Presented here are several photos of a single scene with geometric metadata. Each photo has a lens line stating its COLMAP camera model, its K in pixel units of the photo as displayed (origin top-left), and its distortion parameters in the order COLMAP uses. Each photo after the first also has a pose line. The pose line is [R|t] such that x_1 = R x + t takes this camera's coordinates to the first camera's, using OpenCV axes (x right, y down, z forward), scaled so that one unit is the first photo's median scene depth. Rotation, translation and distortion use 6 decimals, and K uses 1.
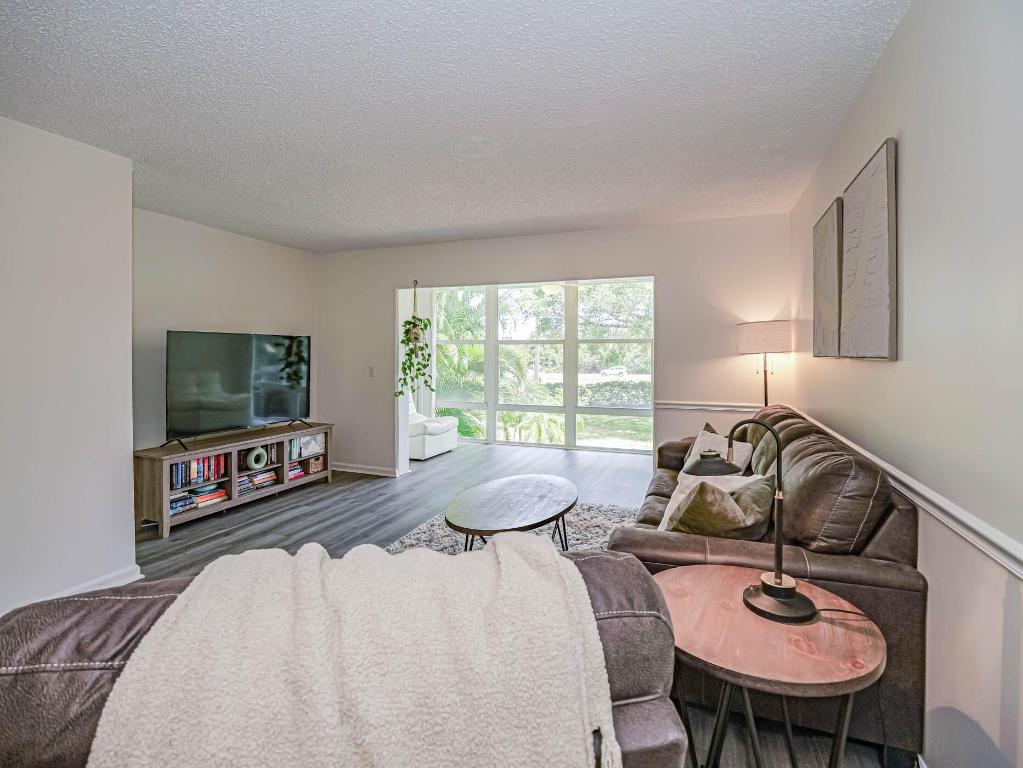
lens RADIAL K [[506.1, 0, 509.5], [0, 506.1, 353.2], [0, 0, 1]] dist [-0.001729, 0.000014]
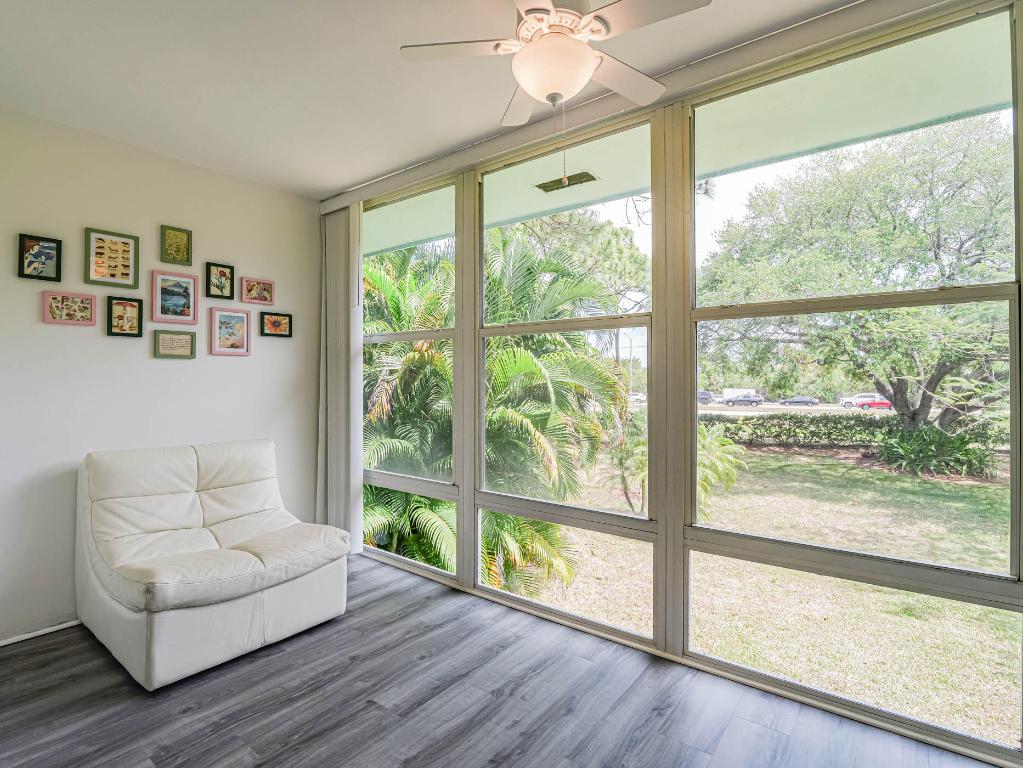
lens RADIAL K [[512.2, 0, 509.4], [0, 512.2, 379.6], [0, 0, 1]] dist [-0.013088, -0.000242]
pose [[0.959935, -0.001630, -0.280219, 0.035257], [0.001818, 0.999998, 0.000411, 0.004982], [0.280218, -0.000904, 0.959936, 0.207561]]
